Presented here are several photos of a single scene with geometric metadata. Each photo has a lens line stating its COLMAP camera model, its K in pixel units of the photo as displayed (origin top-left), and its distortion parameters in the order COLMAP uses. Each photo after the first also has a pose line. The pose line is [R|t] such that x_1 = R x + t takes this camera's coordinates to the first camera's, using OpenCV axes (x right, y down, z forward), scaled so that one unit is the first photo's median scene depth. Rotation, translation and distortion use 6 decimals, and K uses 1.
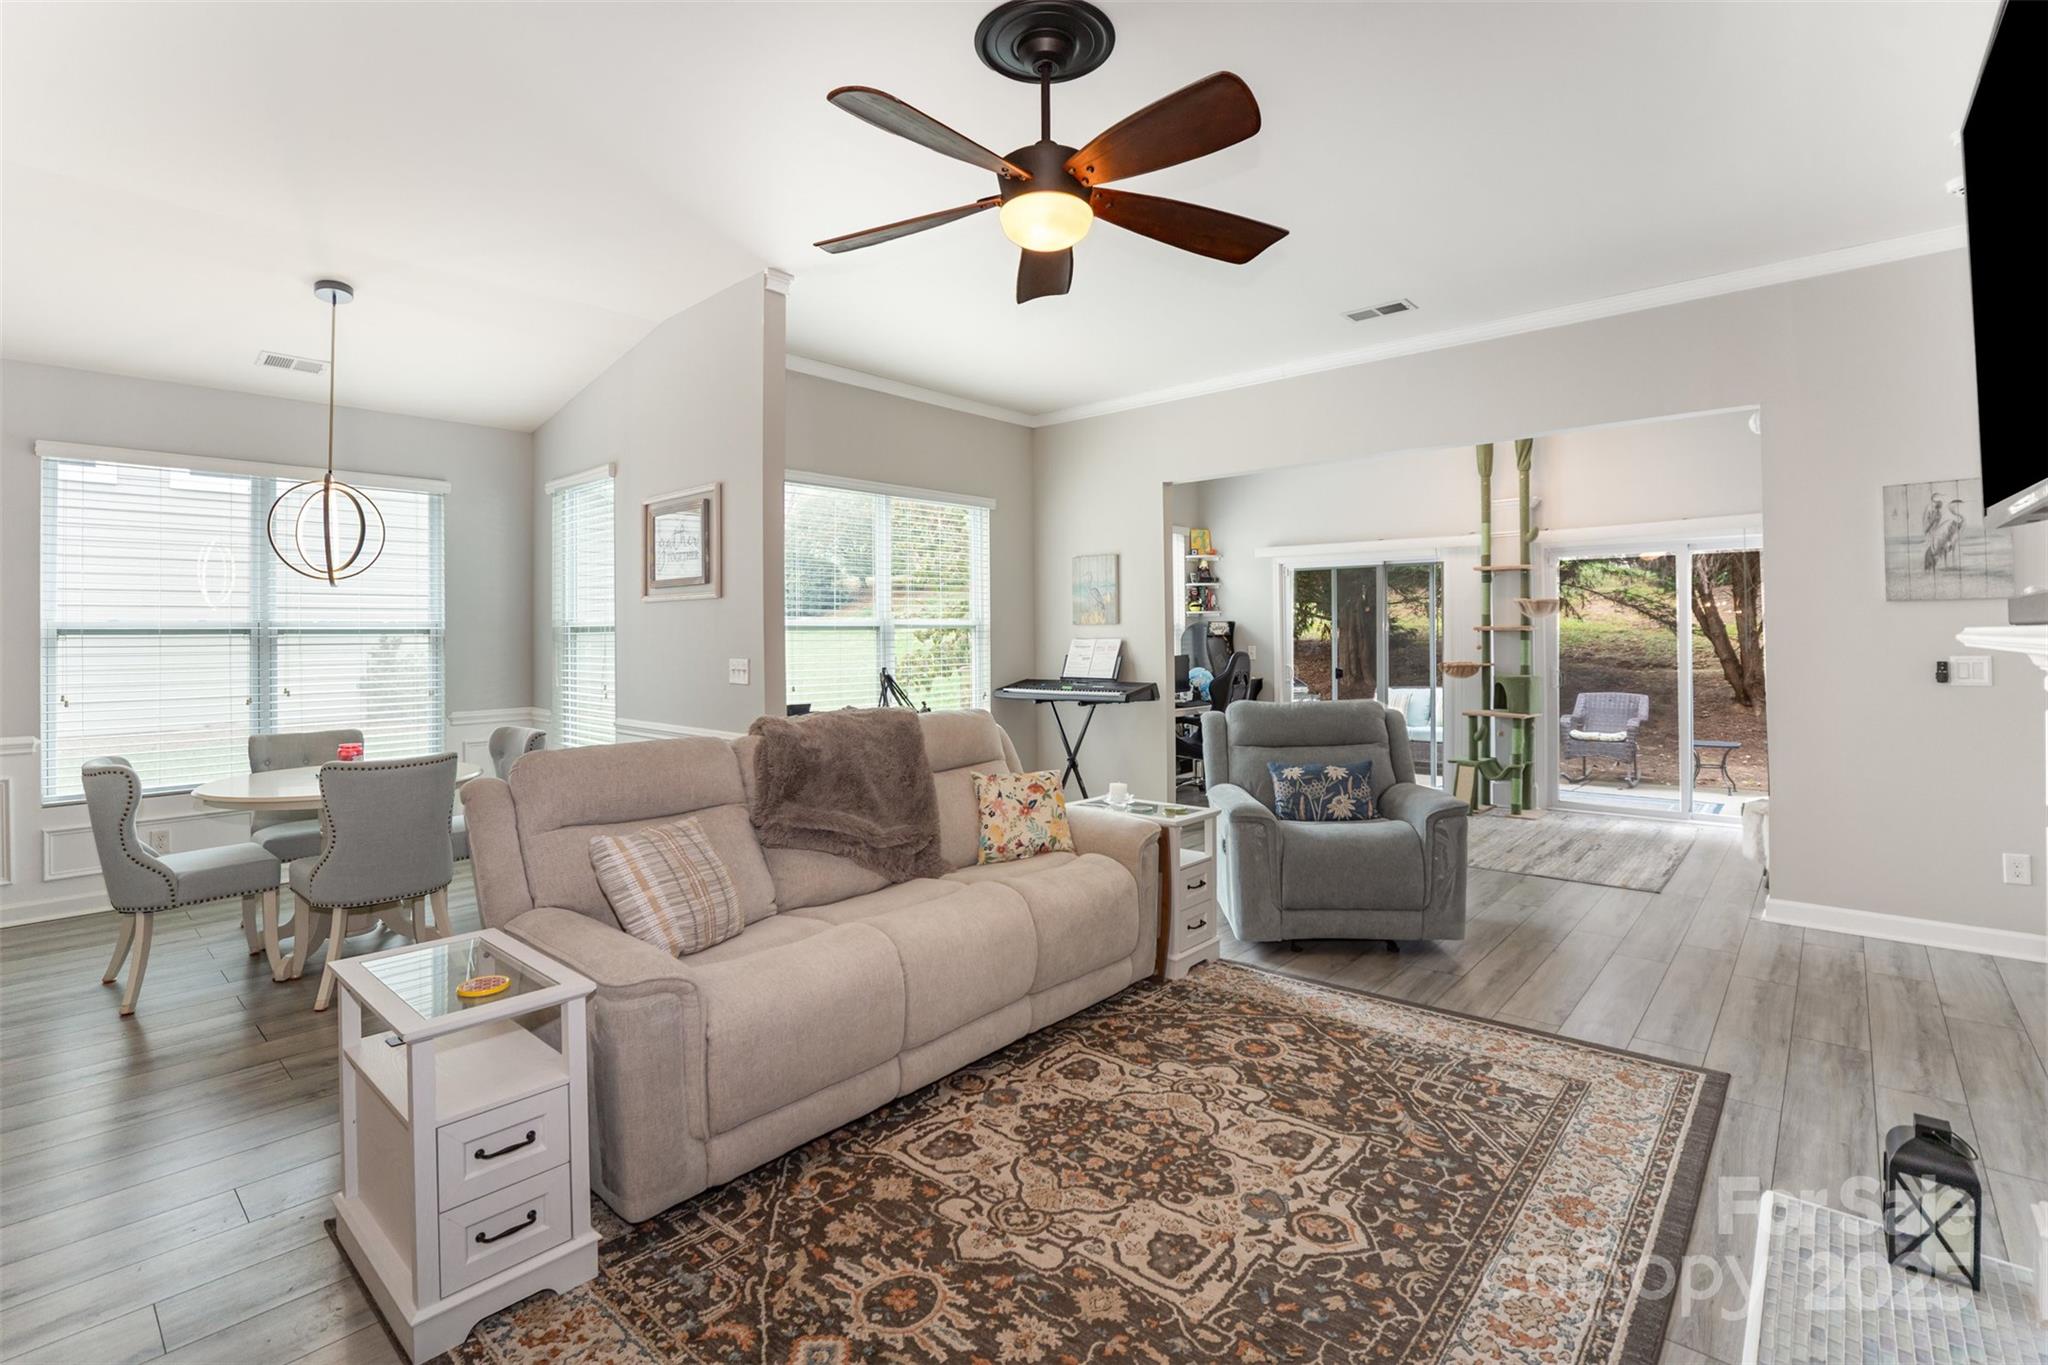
lens RADIAL K [[927.4, 0, 1017.3], [0, 927.4, 636.9], [0, 0, 1]] dist [-0.035357, 0.005368]
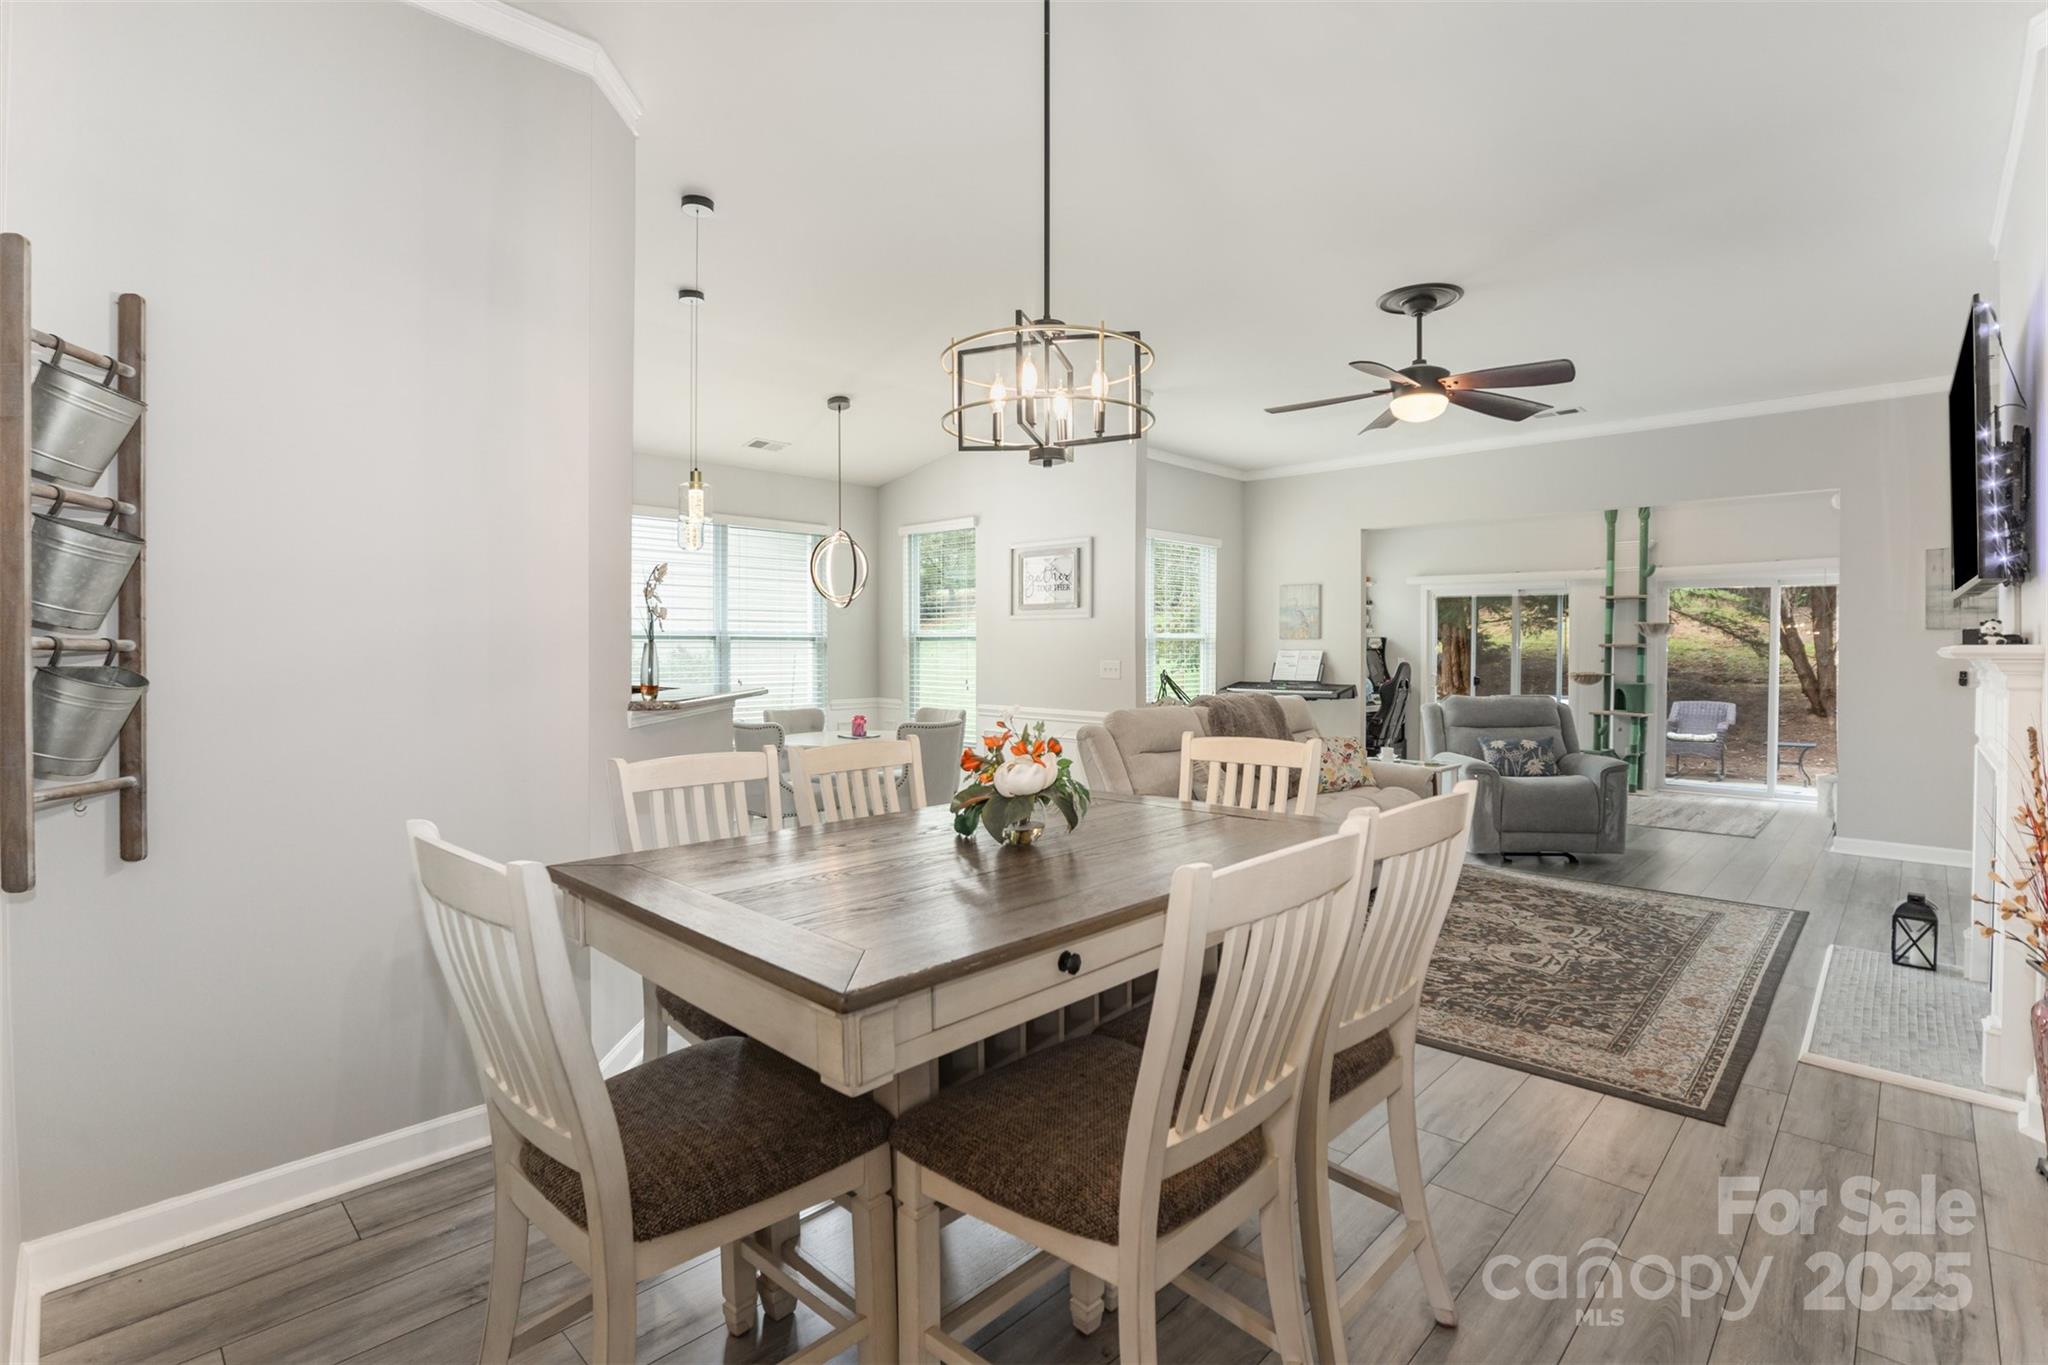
lens RADIAL K [[941.0, 0, 1033.0], [0, 941.0, 670.0], [0, 0, 1]] dist [-0.020444, 0.000575]
pose [[0.999534, 0.011135, -0.028424, -0.313968], [-0.010478, 0.999677, 0.023161, 0.004115], [0.028673, -0.022853, 0.999328, -0.388316]]
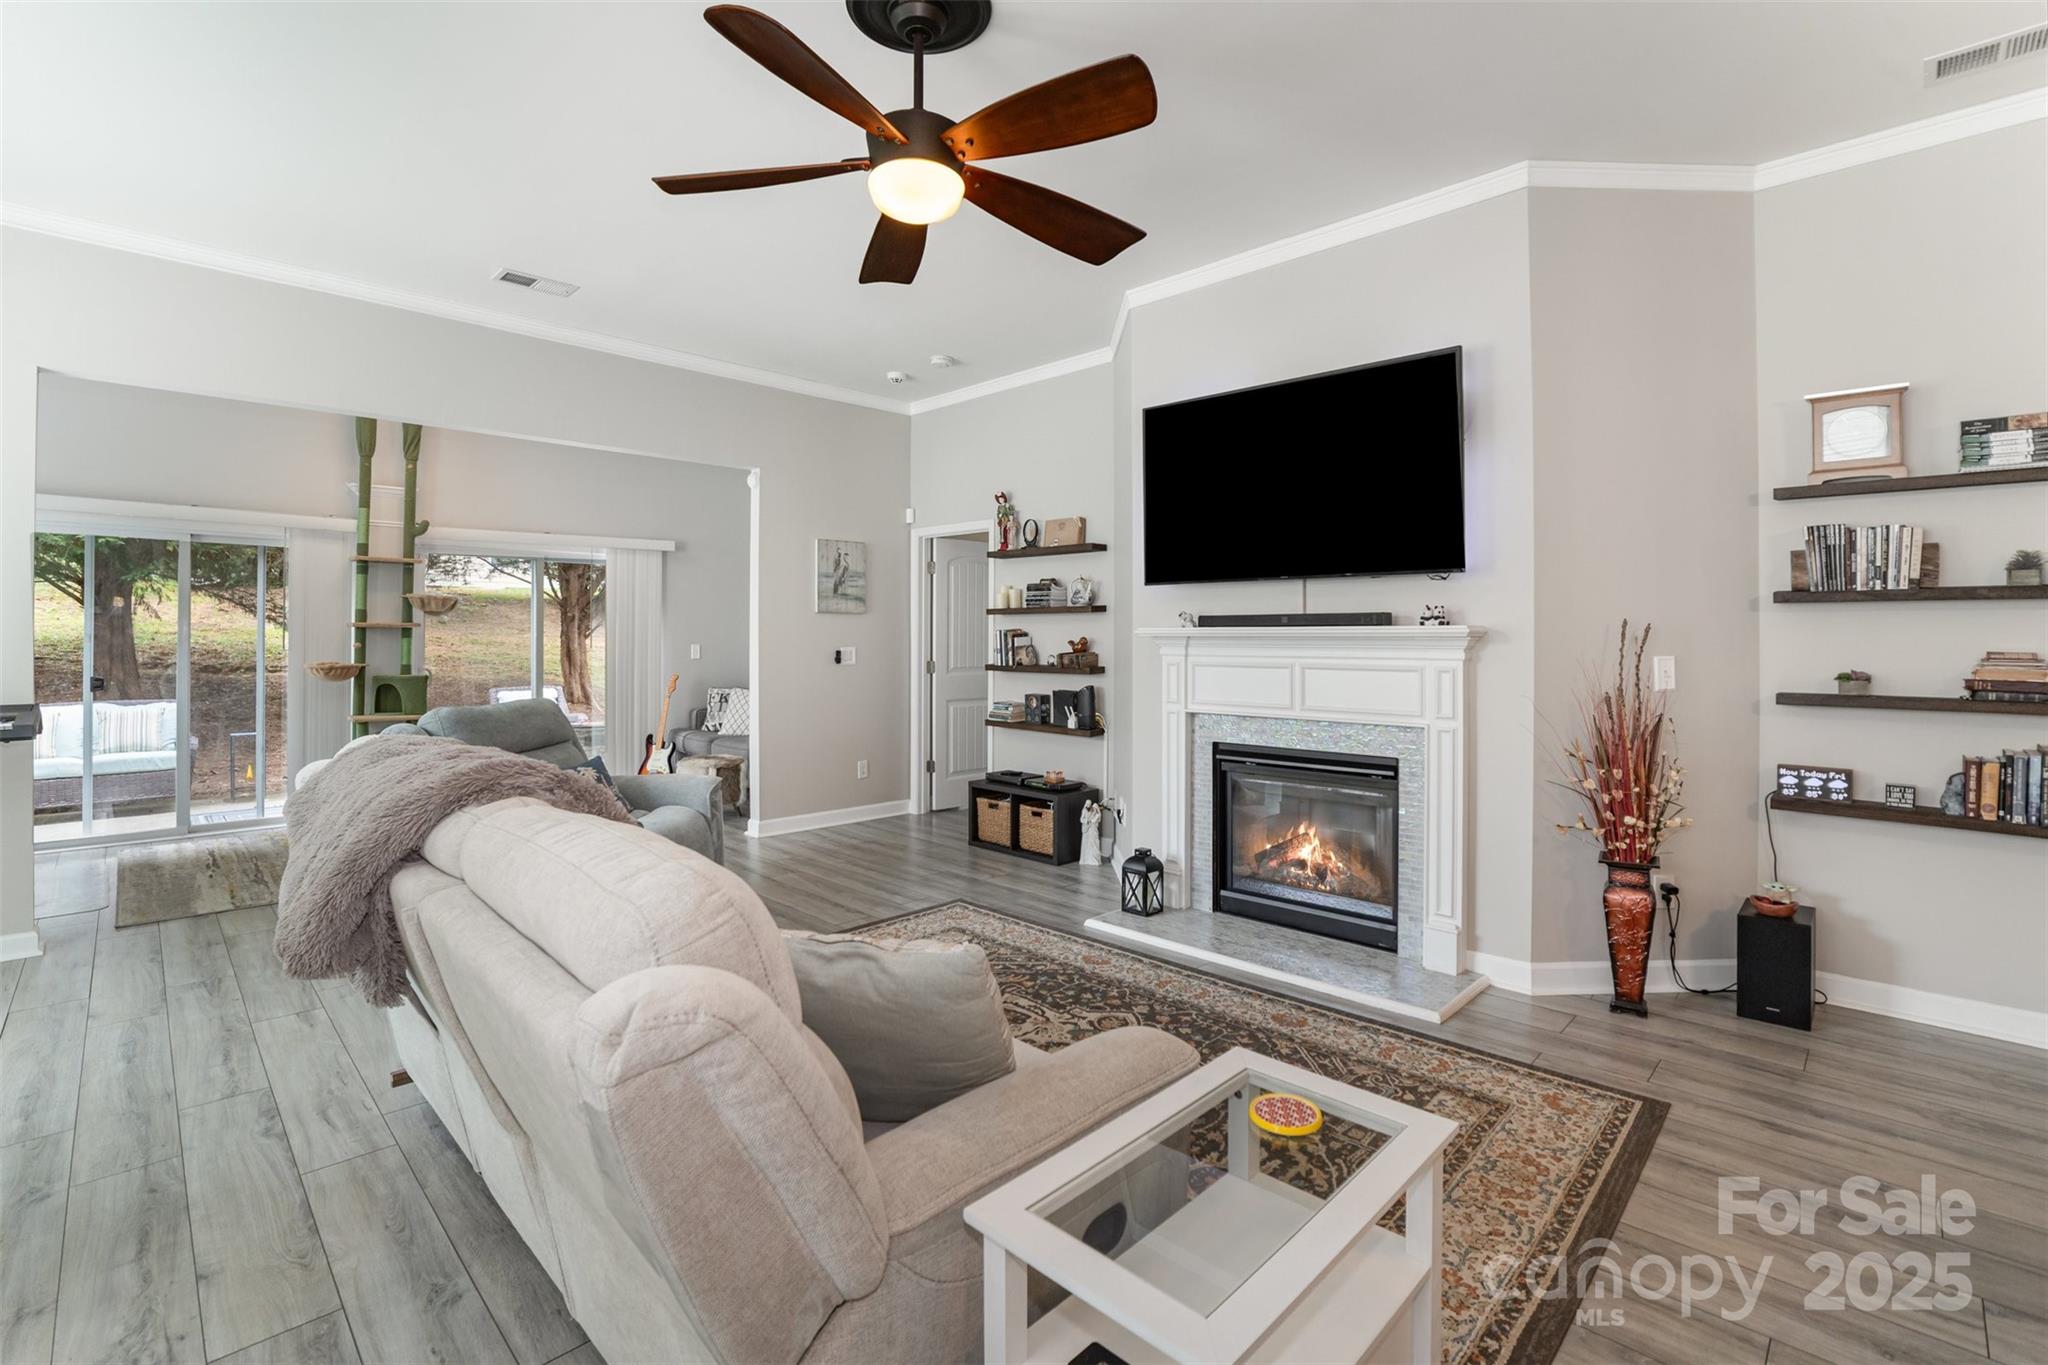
lens RADIAL K [[927.4, 0, 1017.3], [0, 927.4, 636.9], [0, 0, 1]] dist [-0.035357, 0.005368]
pose [[0.061575, 0.006274, 0.998083, -0.457902], [-0.002248, 0.999979, -0.006147, 0.008749], [-0.998100, -0.001866, 0.061587, 0.407583]]
